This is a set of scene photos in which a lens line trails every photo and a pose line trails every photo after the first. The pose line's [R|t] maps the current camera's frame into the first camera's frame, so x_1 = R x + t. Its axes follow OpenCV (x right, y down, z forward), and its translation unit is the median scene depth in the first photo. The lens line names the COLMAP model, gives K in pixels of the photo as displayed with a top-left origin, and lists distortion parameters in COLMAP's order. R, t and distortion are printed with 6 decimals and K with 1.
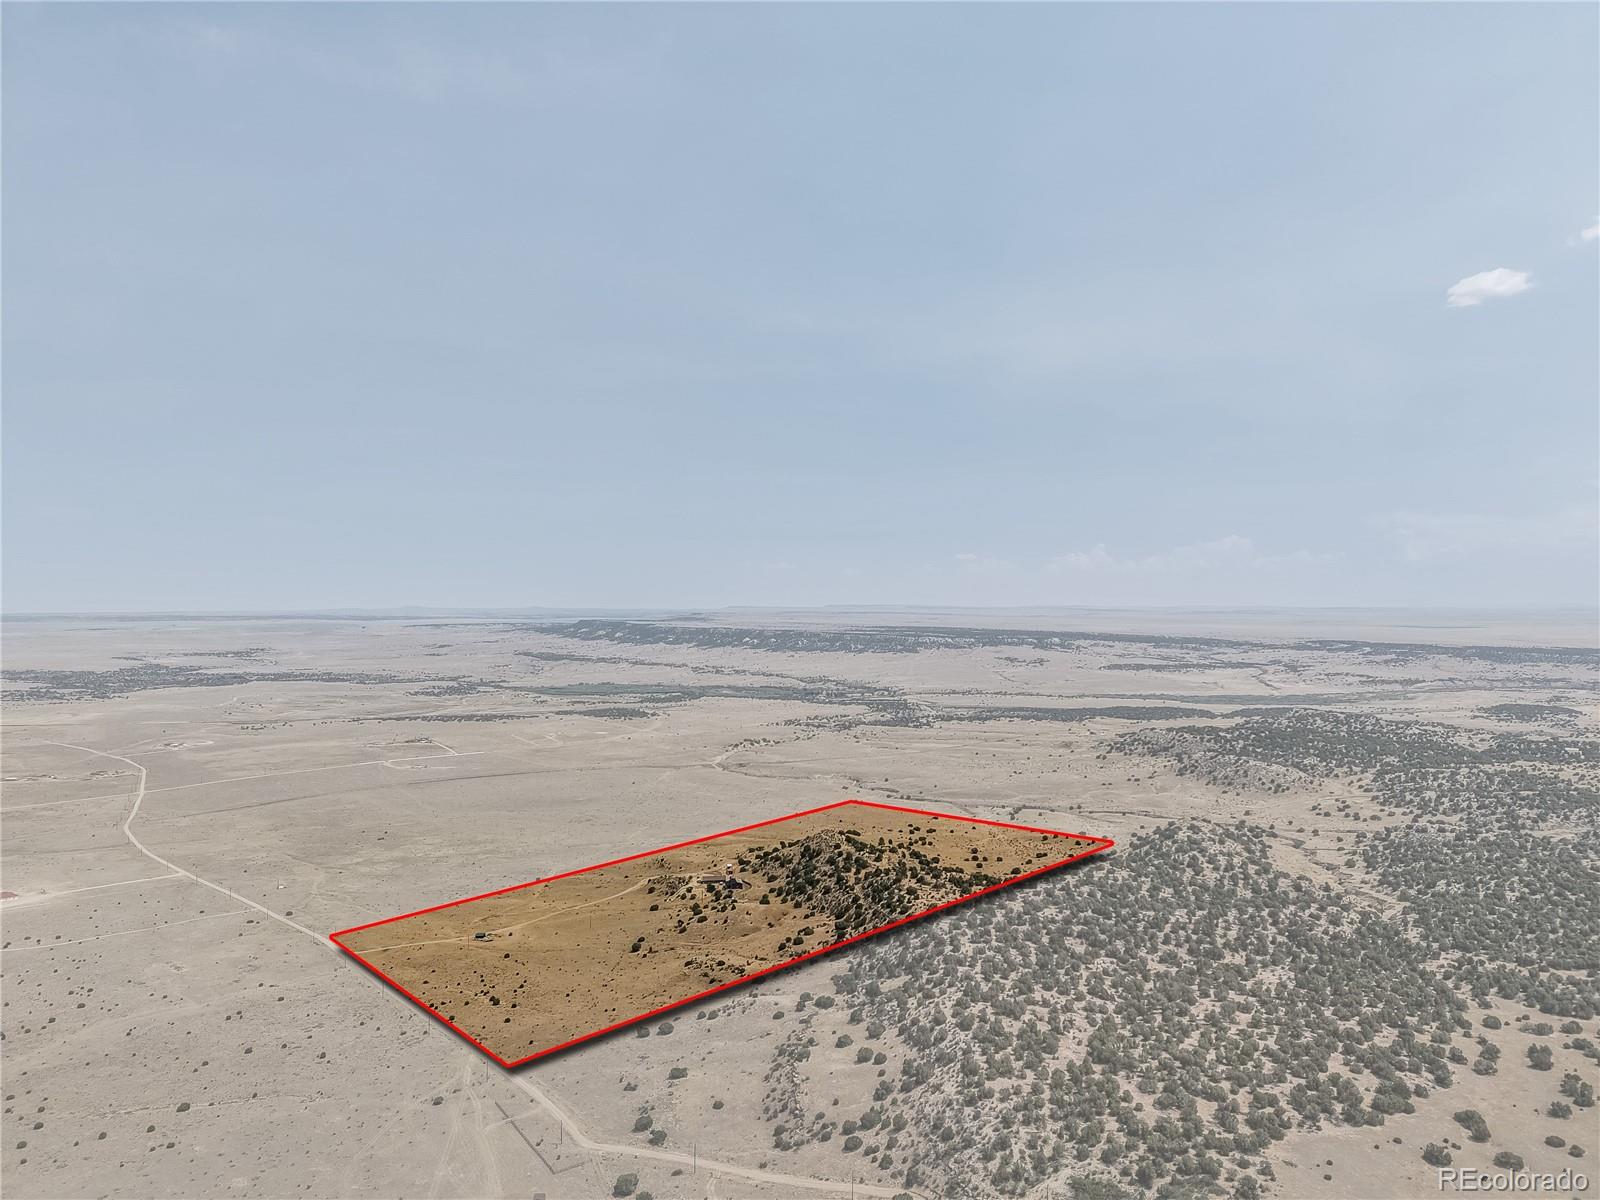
lens RADIAL K [[1070.6, 0, 800.0], [0, 1070.6, 600.0], [0, 0, 1]] dist [0.026676, -0.025853]
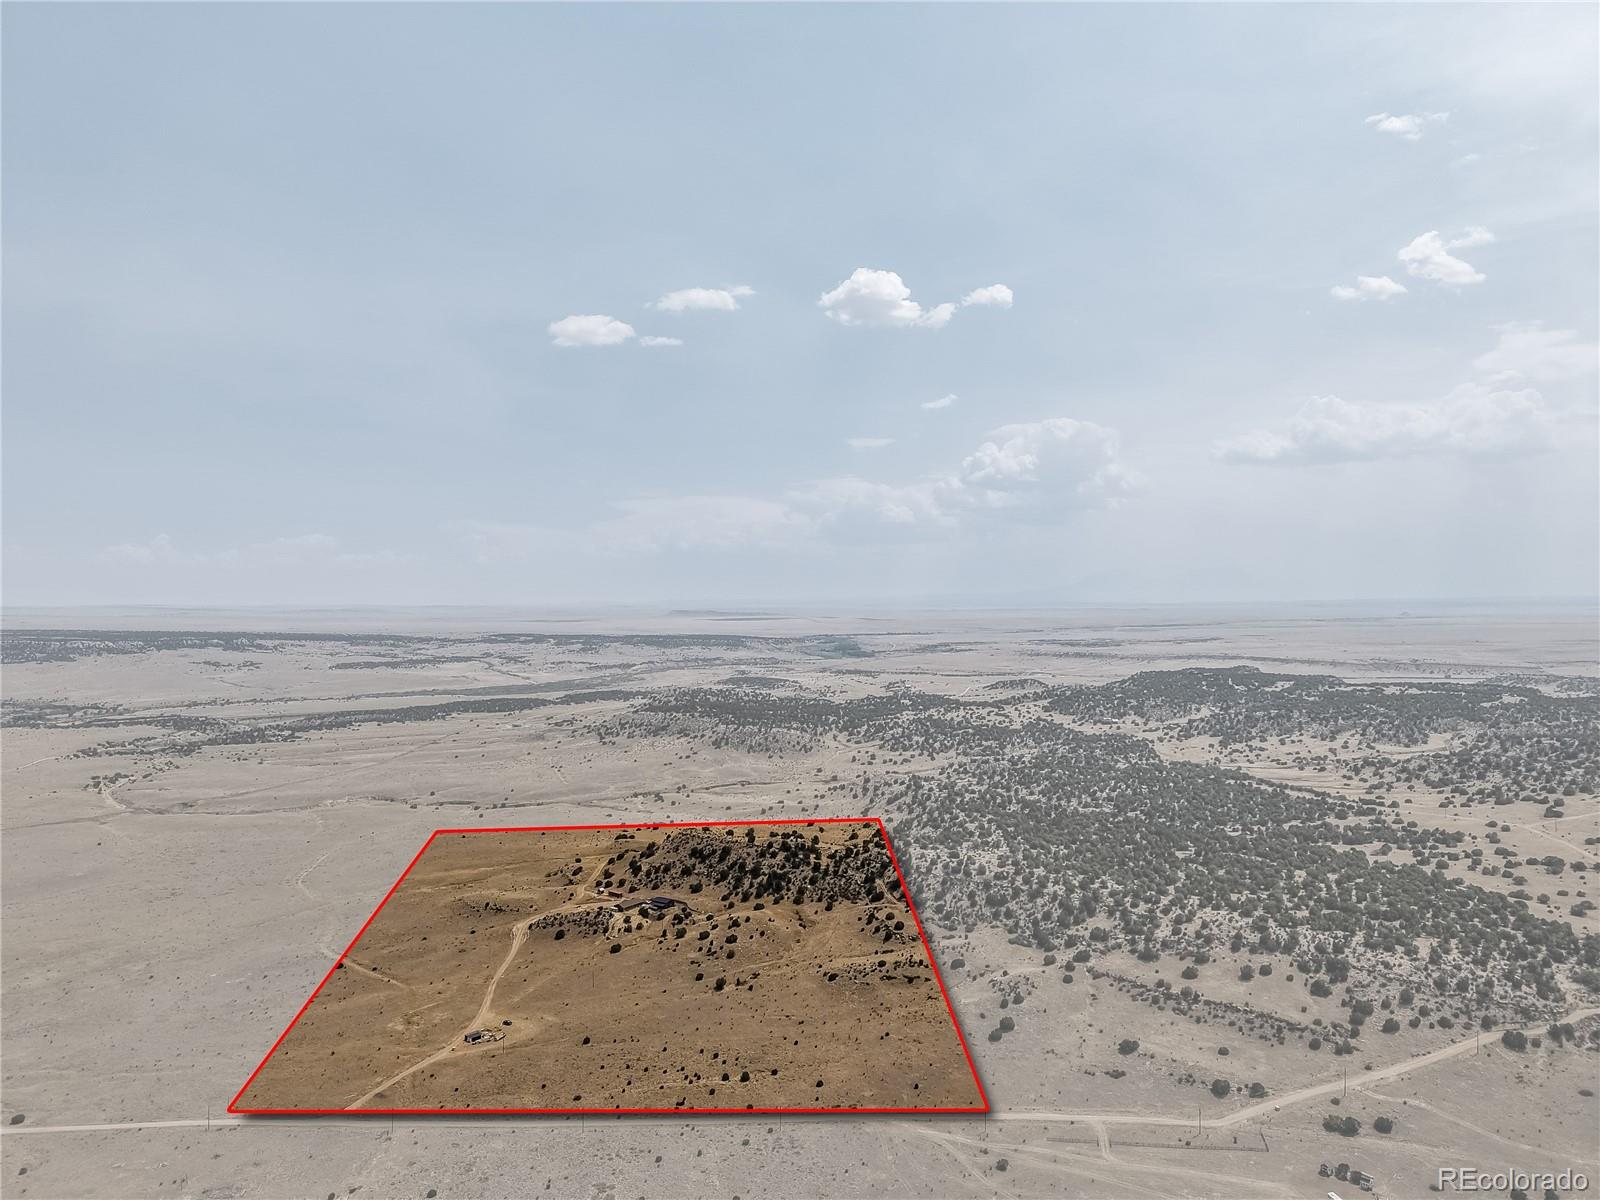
lens RADIAL K [[1070.6, 0, 800.0], [0, 1070.6, 600.0], [0, 0, 1]] dist [0.026676, -0.025853]
pose [[0.689640, -0.000975, 0.724151, -0.131695], [0.000423, 0.999999, 0.000944, 0.004236], [-0.724152, -0.000345, 0.689640, 0.069281]]
